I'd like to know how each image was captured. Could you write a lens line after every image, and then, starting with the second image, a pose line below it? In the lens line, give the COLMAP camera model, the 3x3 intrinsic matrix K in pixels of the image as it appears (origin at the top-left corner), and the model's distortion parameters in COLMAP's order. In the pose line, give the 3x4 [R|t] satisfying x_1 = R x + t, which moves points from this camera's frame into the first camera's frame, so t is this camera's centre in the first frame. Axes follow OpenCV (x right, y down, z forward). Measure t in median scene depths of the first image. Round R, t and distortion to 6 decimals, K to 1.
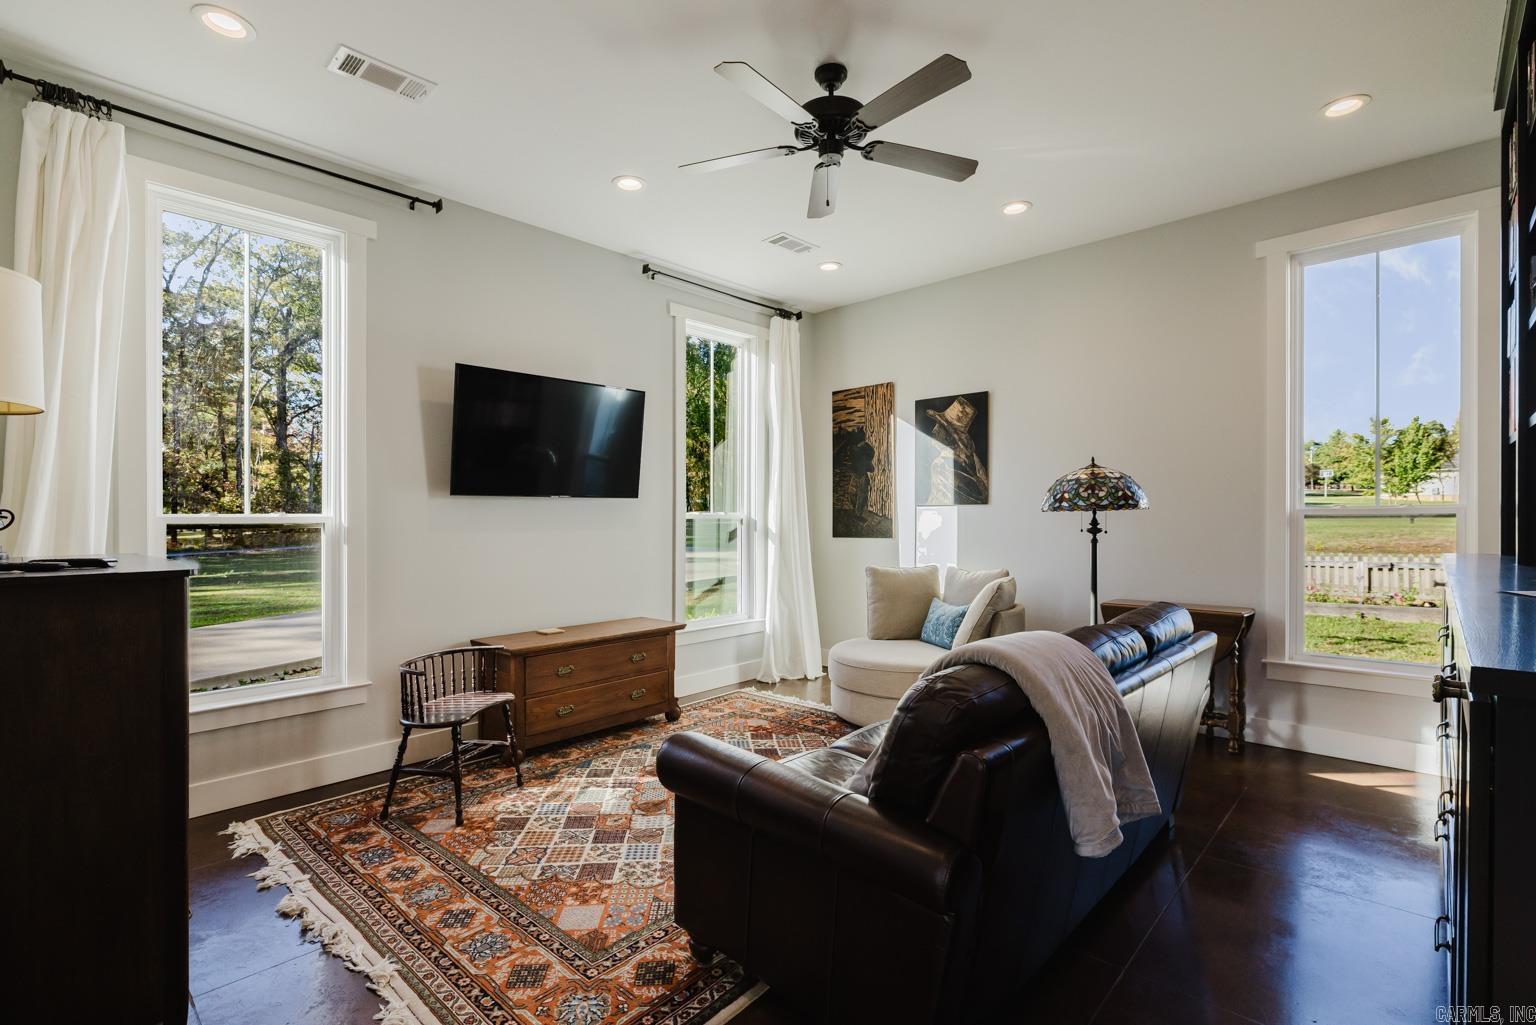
lens RADIAL K [[698.5, 0, 762.2], [0, 698.5, 509.7], [0, 0, 1]] dist [-0.003358, -0.001031]
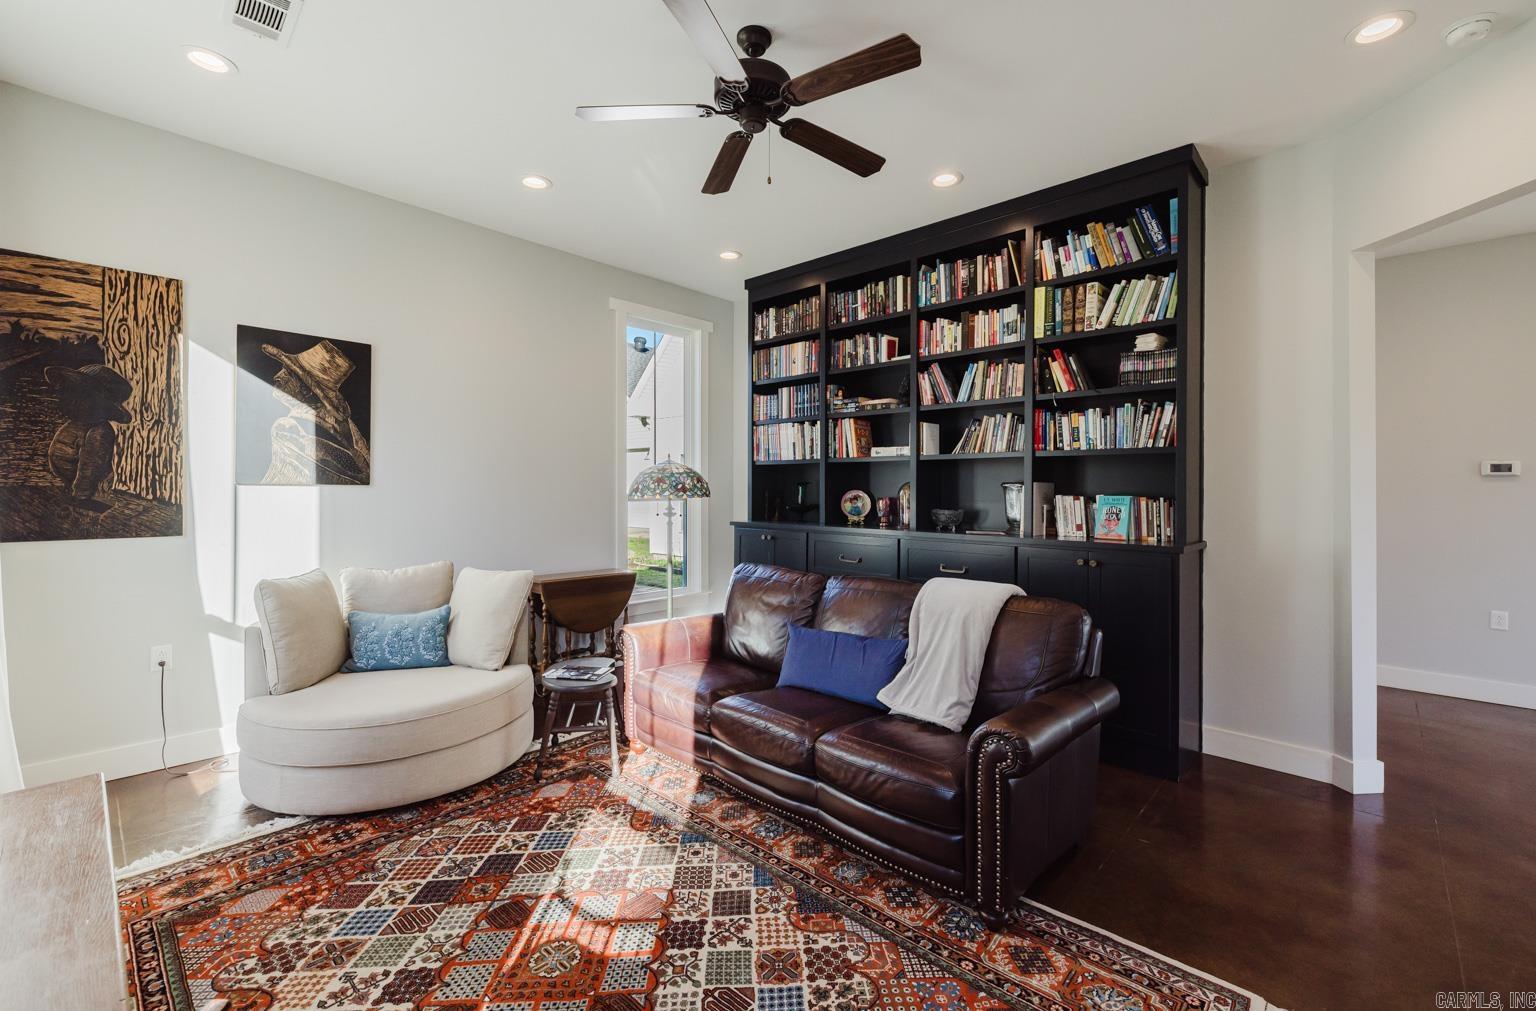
lens RADIAL K [[658.1, 0, 759.8], [0, 658.1, 491.1], [0, 0, 1]] dist [0.002460, 0.000109]
pose [[-0.003667, 0.002607, 0.999990, -0.425332], [-0.019947, 0.999797, -0.002680, -0.007580], [-0.999794, -0.019957, -0.003614, 0.533376]]
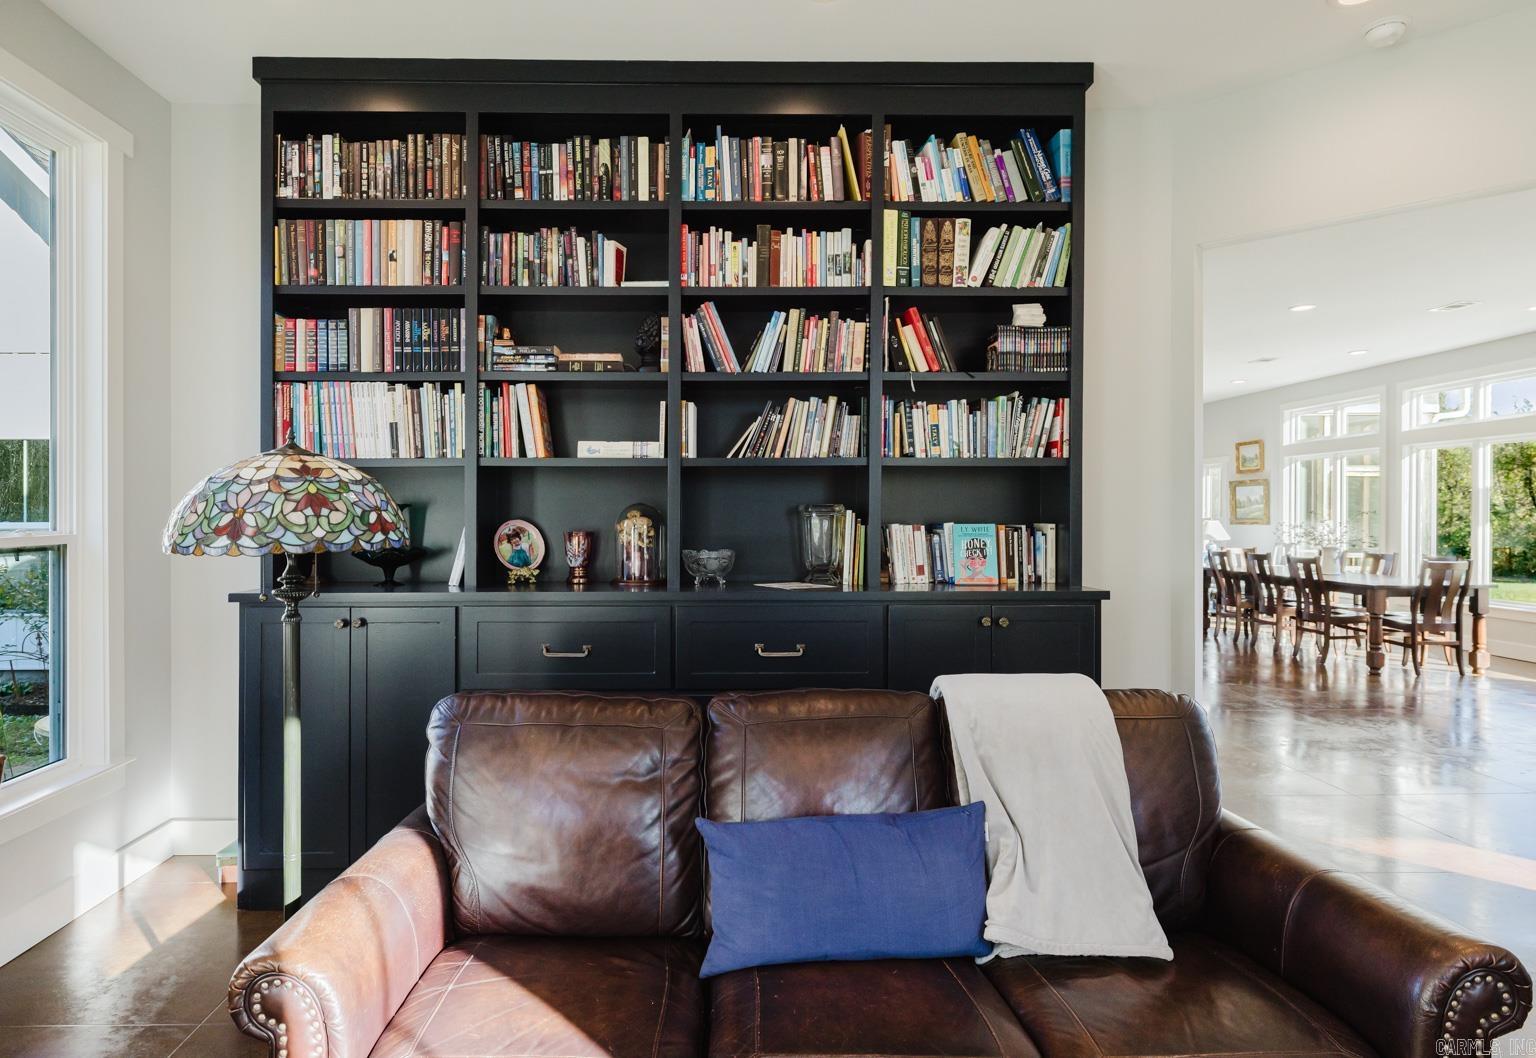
lens RADIAL K [[891.7, 0, 707.5], [0, 891.7, 509.1], [0, 0, 1]] dist [0.000206, -0.000289]
pose [[-0.709367, 0.007780, 0.704796, -0.045457], [-0.002797, 0.999900, -0.013852, -0.013433], [-0.704833, -0.011798, -0.709275, 0.789626]]
